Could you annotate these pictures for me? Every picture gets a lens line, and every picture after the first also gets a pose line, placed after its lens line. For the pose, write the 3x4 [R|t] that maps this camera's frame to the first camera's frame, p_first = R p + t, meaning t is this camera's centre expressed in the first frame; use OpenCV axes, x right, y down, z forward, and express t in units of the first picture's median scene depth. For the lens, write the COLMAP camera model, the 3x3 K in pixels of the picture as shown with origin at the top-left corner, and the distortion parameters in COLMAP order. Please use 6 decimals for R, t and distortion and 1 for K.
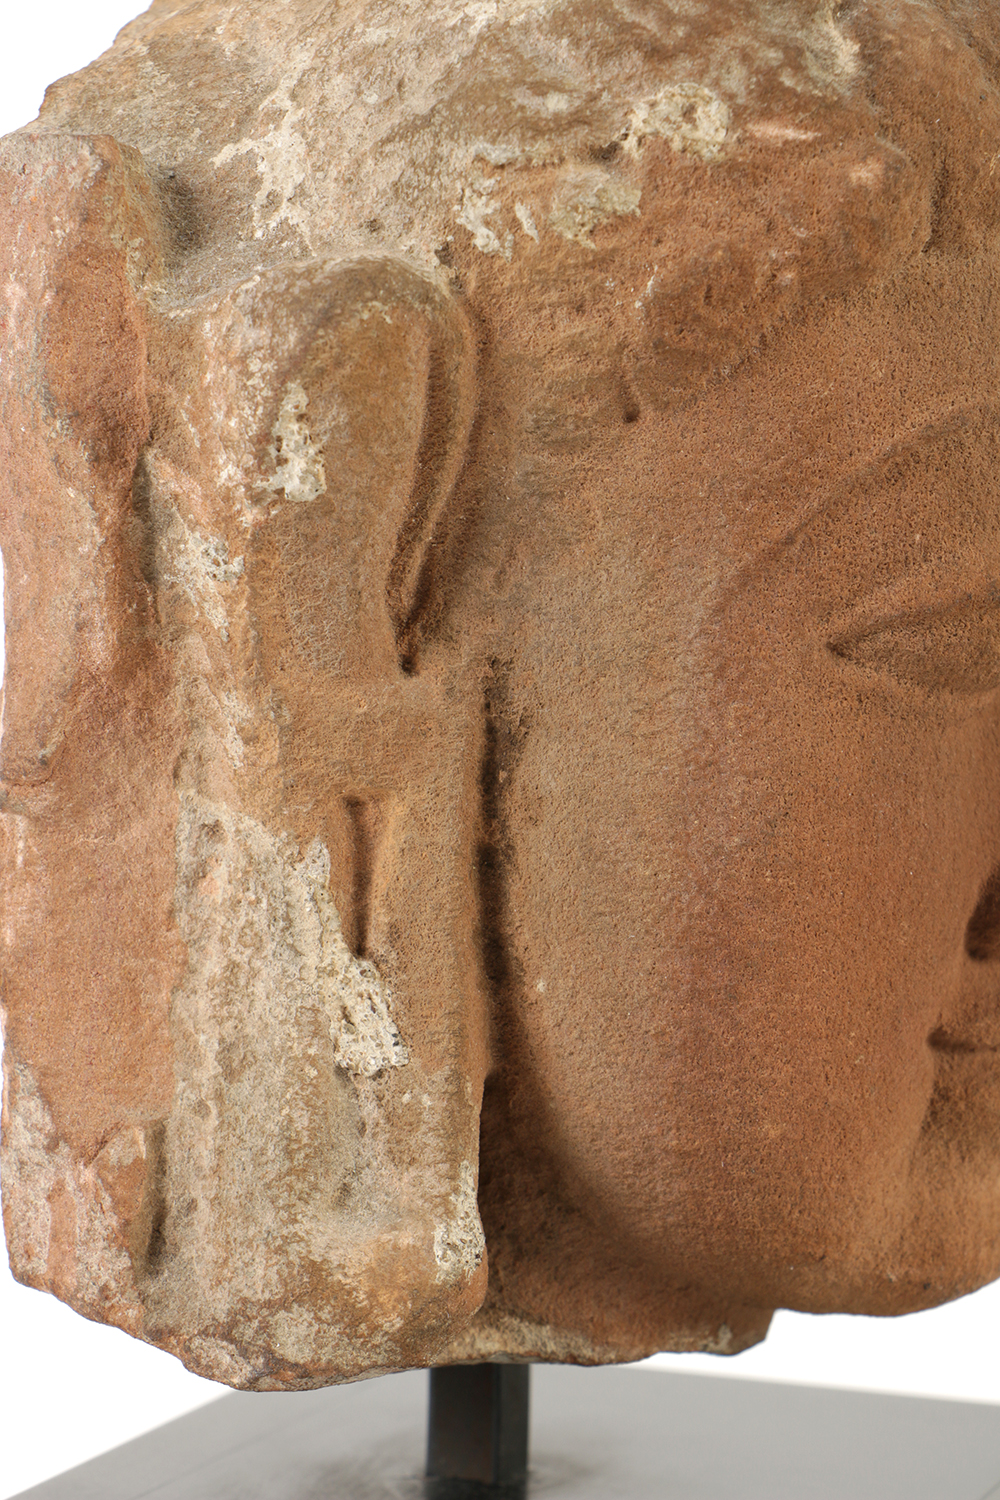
lens RADIAL K [[4076.3, 0, 500.0], [0, 4076.3, 750.0], [0, 0, 1]] dist [0.096858, 0.586188]
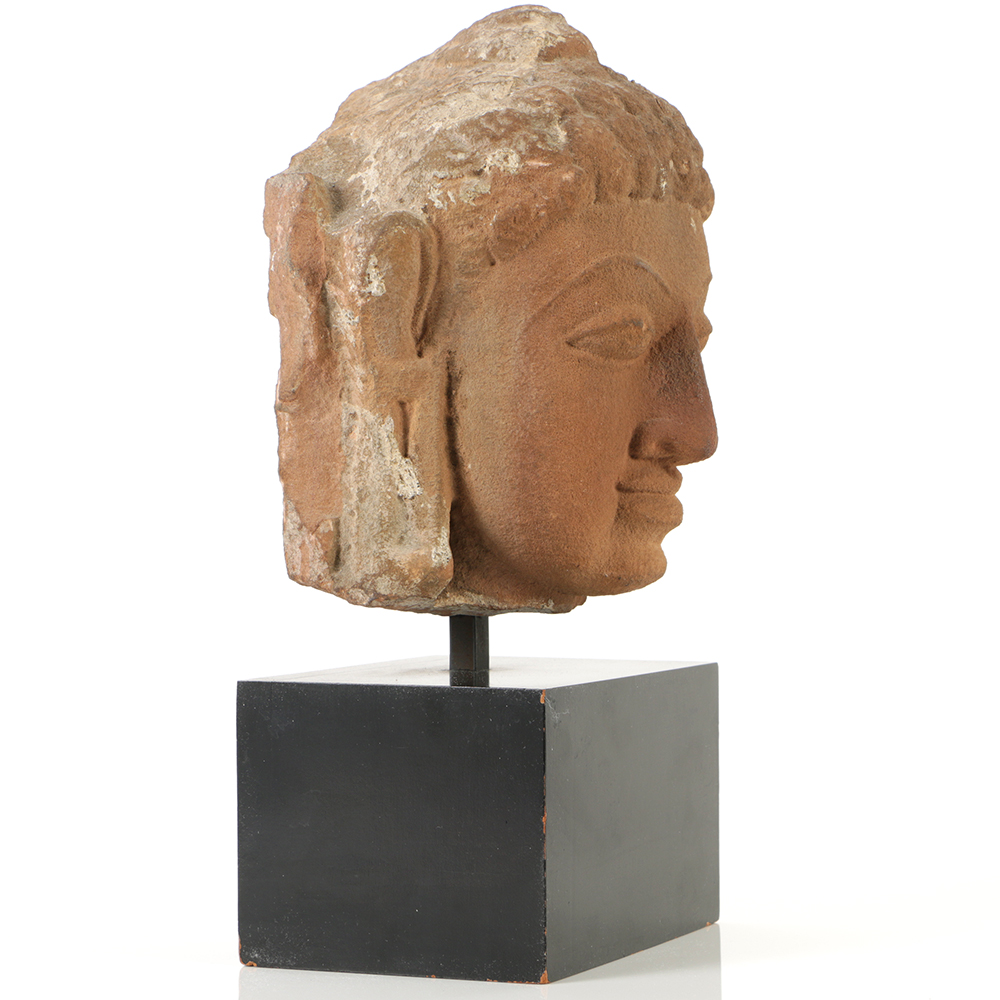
lens RADIAL K [[3068.8, 0, 500.0], [0, 3068.8, 500.0], [0, 0, 1]] dist [0.166039, 0.128586]
pose [[0.996424, -0.028840, -0.079422, 0.201886], [0.025811, 0.998910, -0.038896, 0.166674], [0.080457, 0.036707, 0.996082, -1.133097]]
